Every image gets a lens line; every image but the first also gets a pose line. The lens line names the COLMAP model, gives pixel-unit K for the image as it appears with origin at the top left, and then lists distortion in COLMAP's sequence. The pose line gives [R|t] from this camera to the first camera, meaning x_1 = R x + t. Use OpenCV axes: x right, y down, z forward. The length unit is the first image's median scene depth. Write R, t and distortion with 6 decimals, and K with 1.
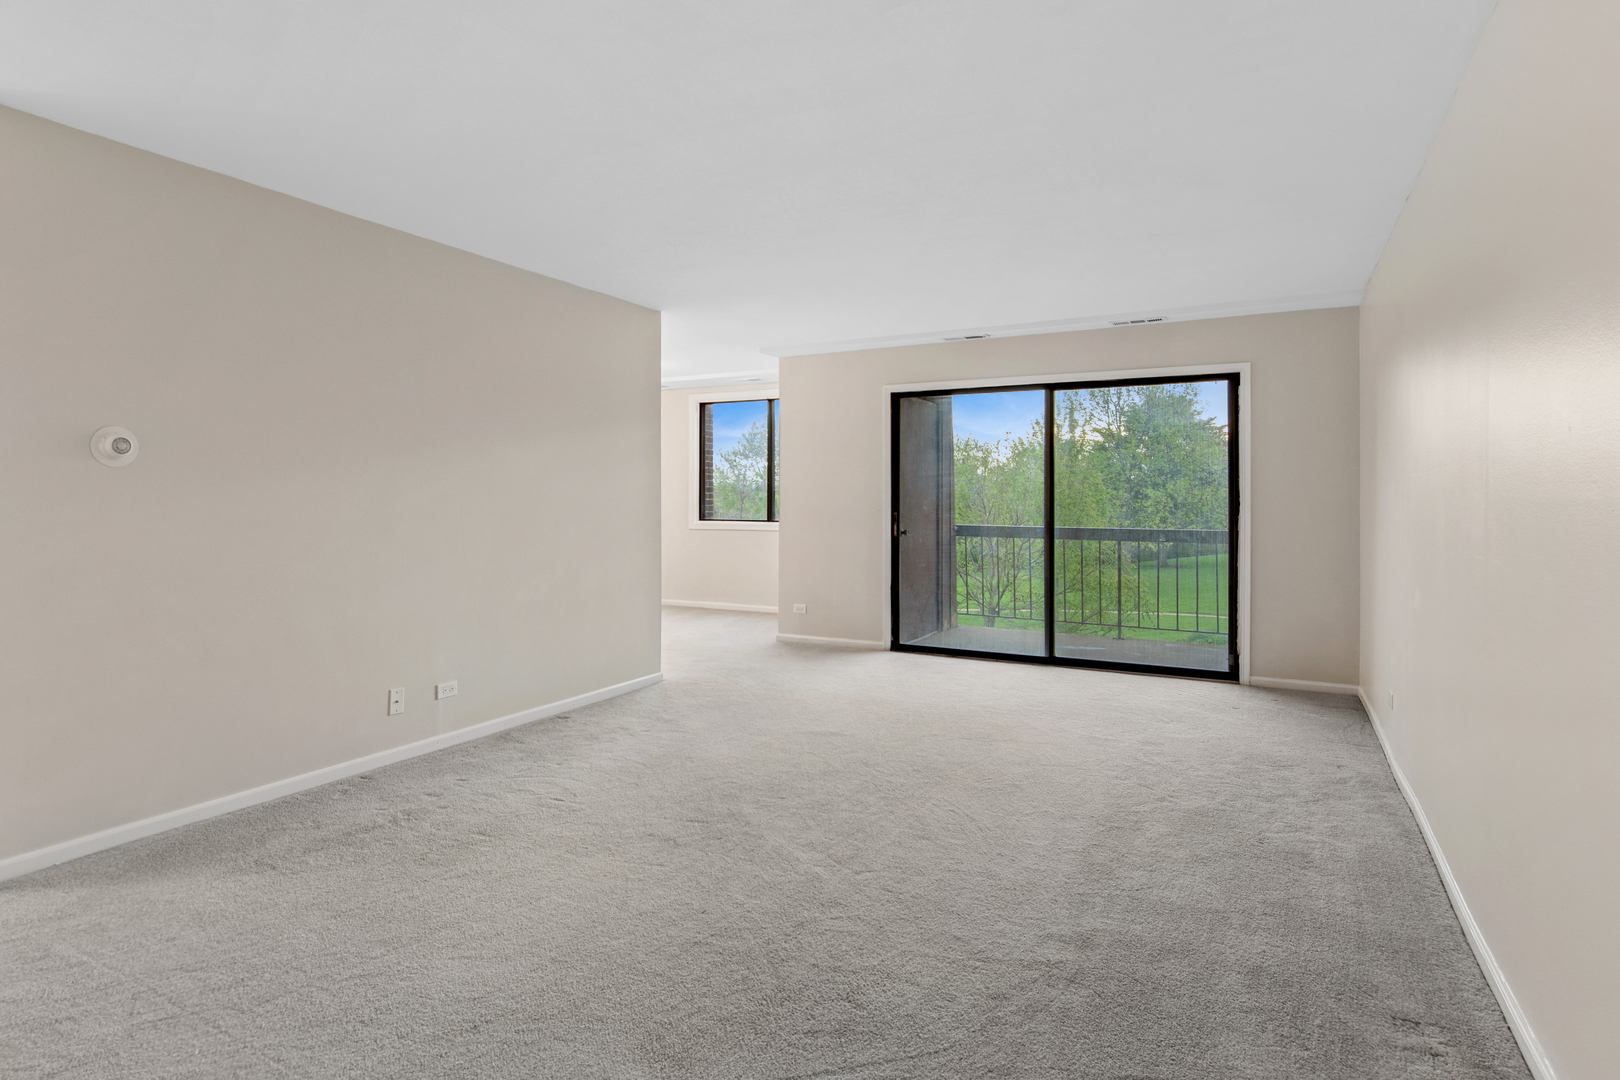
lens RADIAL K [[857.2, 0, 796.3], [0, 857.2, 497.6], [0, 0, 1]] dist [0.007434, -0.009293]
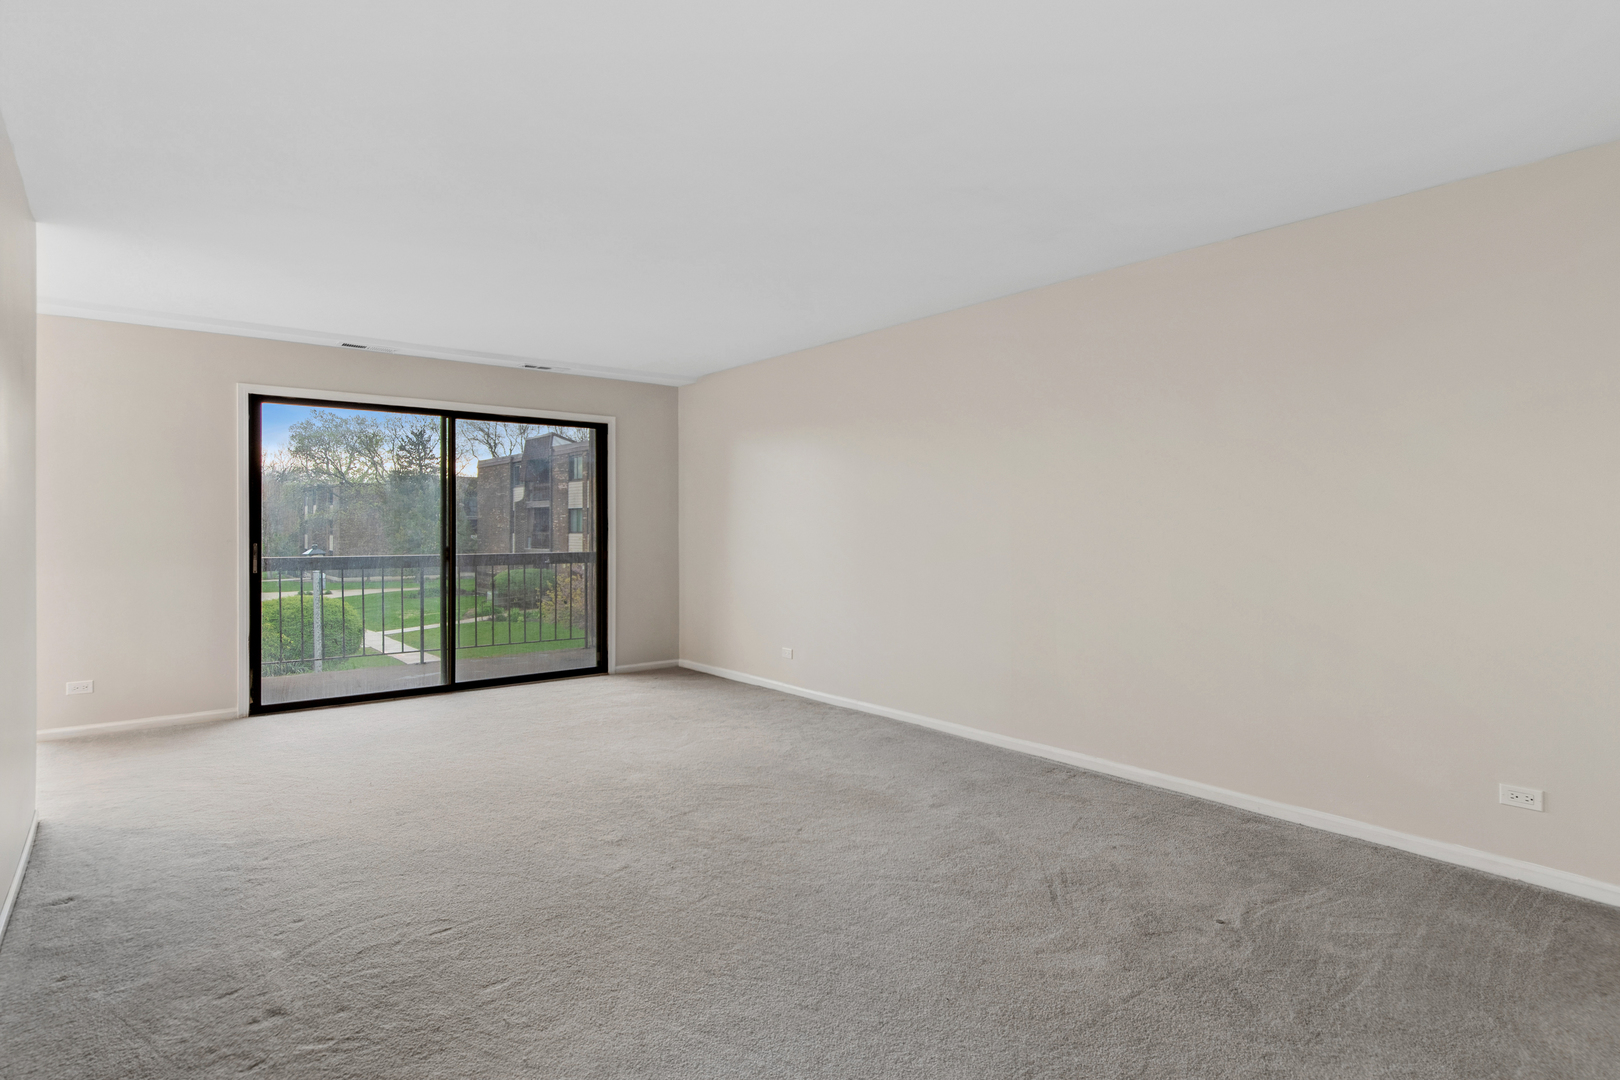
lens RADIAL K [[857.2, 0, 803.1], [0, 857.2, 529.1], [0, 0, 1]] dist [0.007434, -0.009293]
pose [[0.383848, -0.006839, 0.923371, -0.460017], [0.001614, 0.999976, 0.006735, -0.001154], [-0.923395, -0.001095, 0.383849, 0.230150]]
